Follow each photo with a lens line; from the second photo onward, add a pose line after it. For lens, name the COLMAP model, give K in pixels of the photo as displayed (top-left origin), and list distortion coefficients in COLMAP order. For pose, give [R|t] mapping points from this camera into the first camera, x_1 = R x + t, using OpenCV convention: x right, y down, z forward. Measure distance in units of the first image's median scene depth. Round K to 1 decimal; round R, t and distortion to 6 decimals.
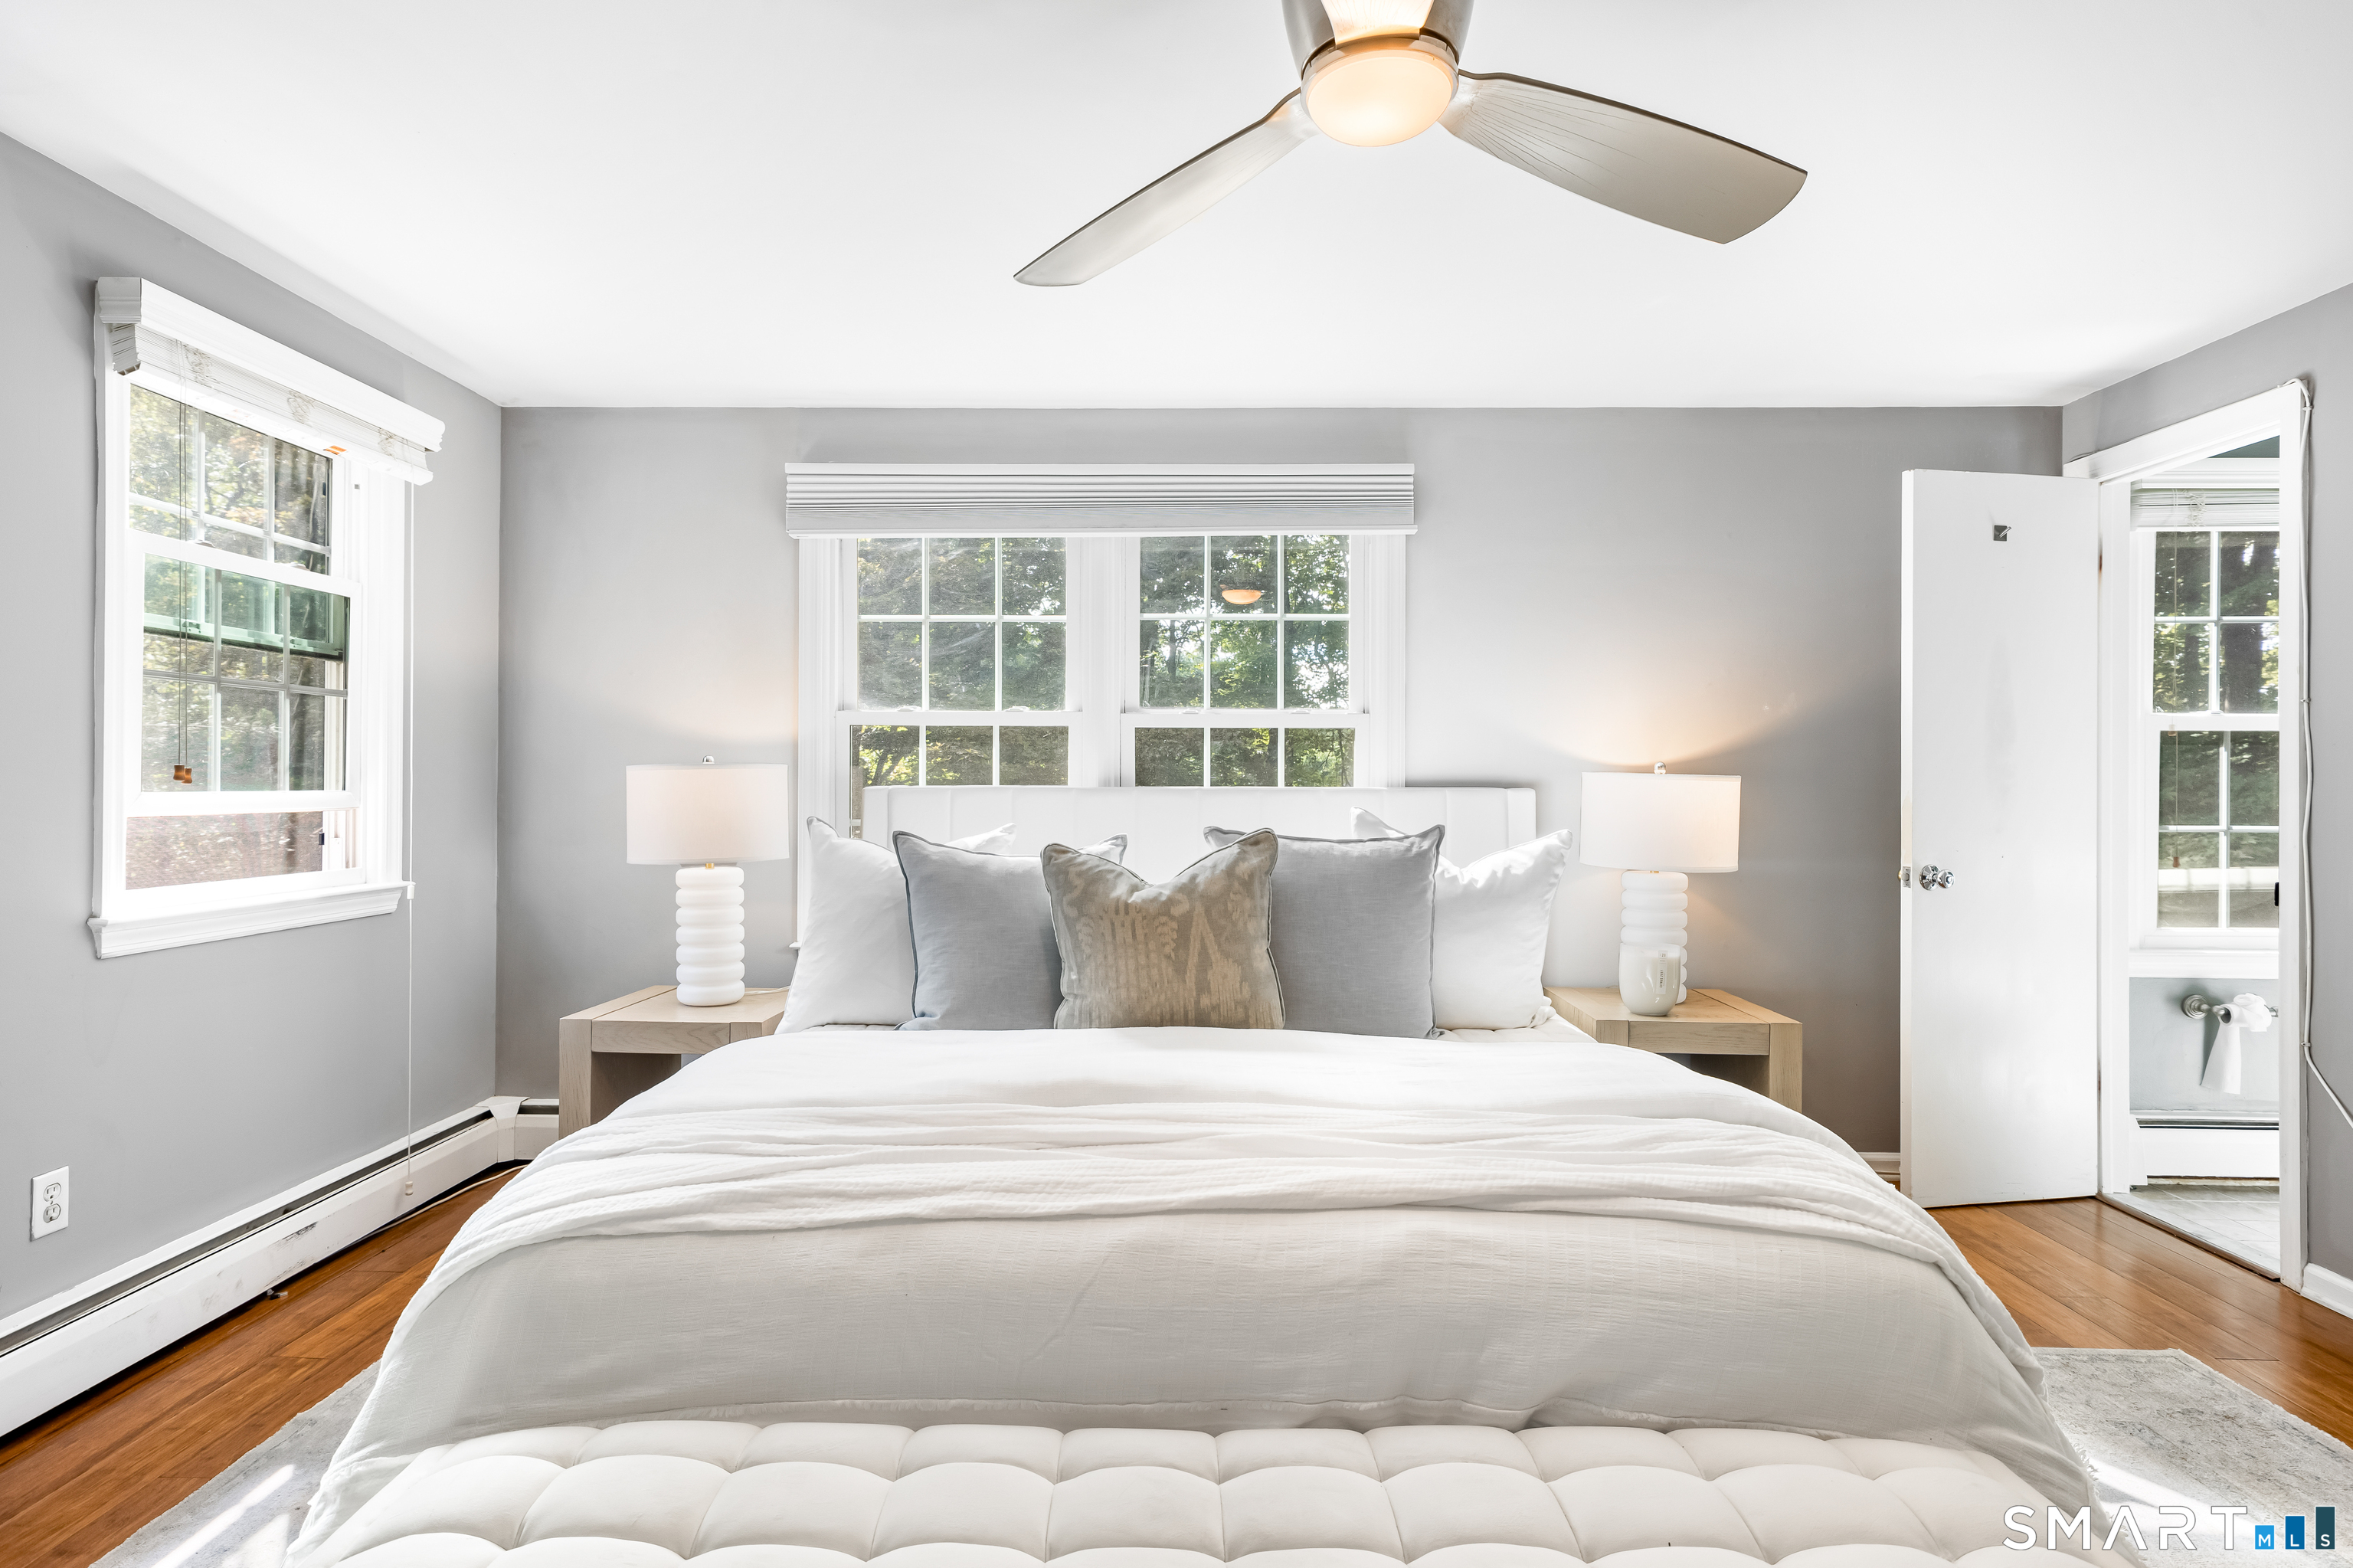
lens RADIAL K [[1205.4, 0, 1176.5], [0, 1205.4, 784.0], [0, 0, 1]] dist [-0.000520, 0.000188]
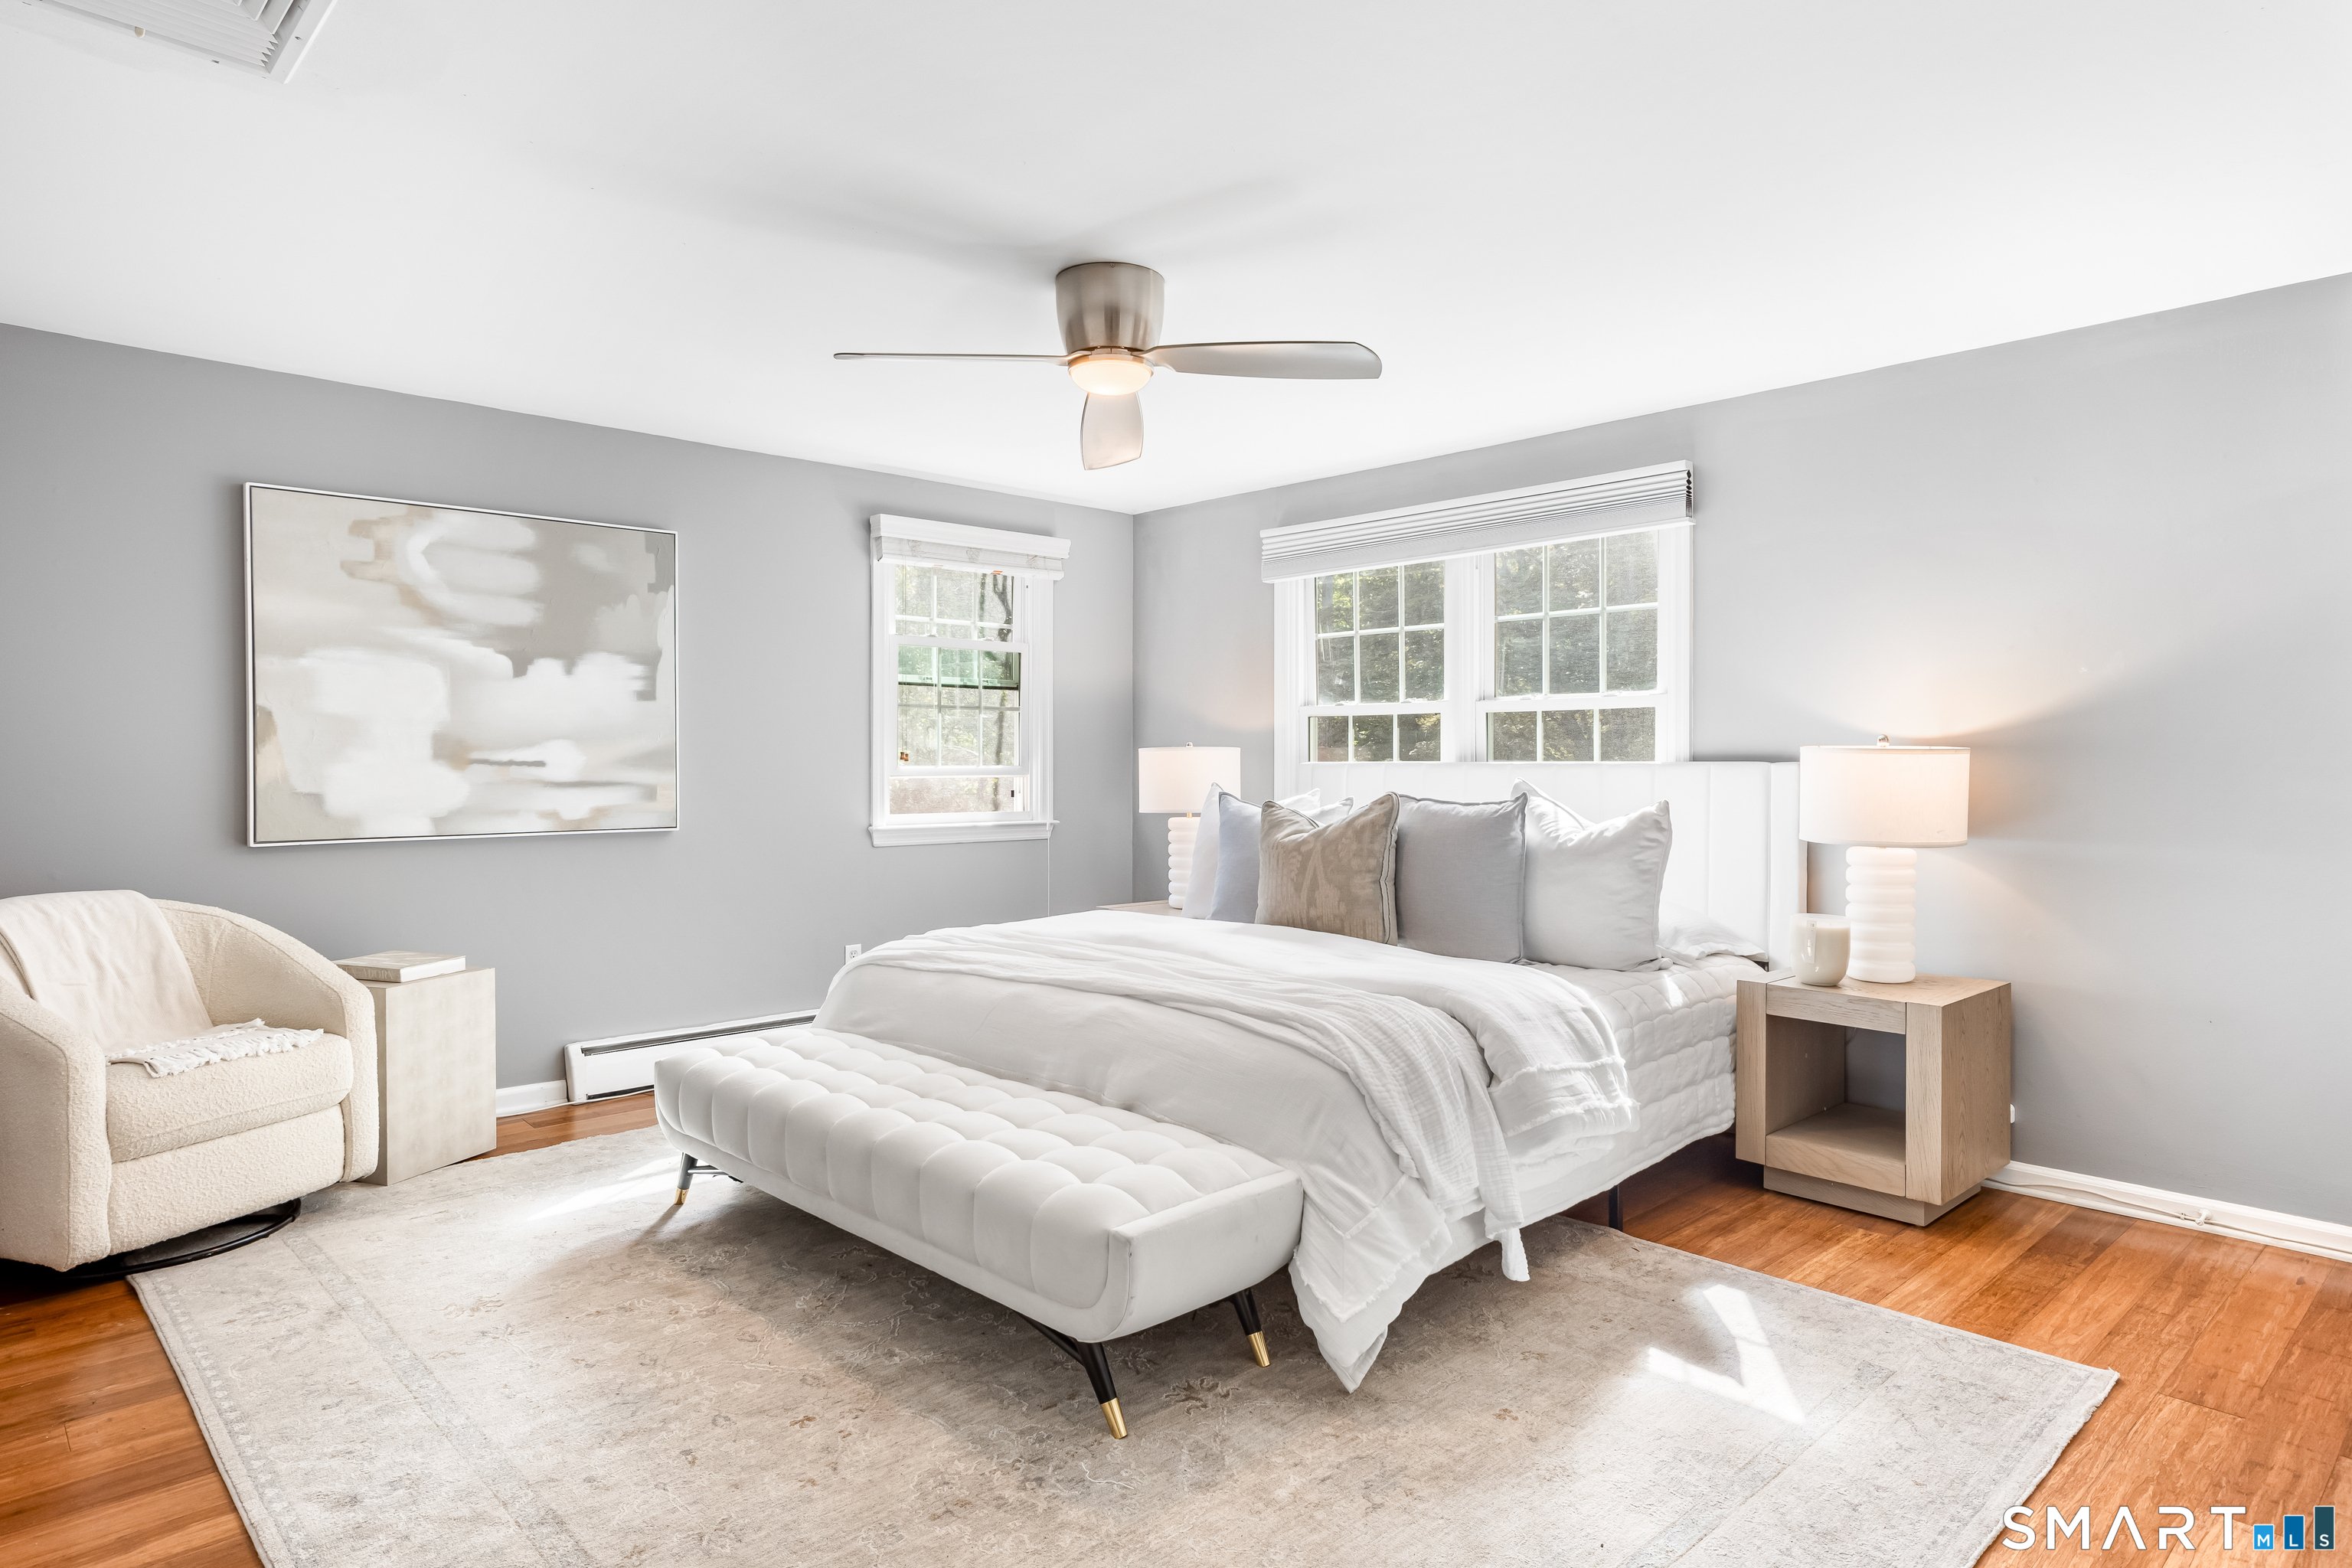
lens RADIAL K [[1166.5, 0, 1126.8], [0, 1166.5, 779.1], [0, 0, 1]] dist [-0.014316, 0.019108]
pose [[0.720079, 0.006419, -0.693863, 0.567668], [0.003641, 0.999908, 0.013029, 0.003307], [0.693883, -0.011908, 0.719990, -0.094977]]
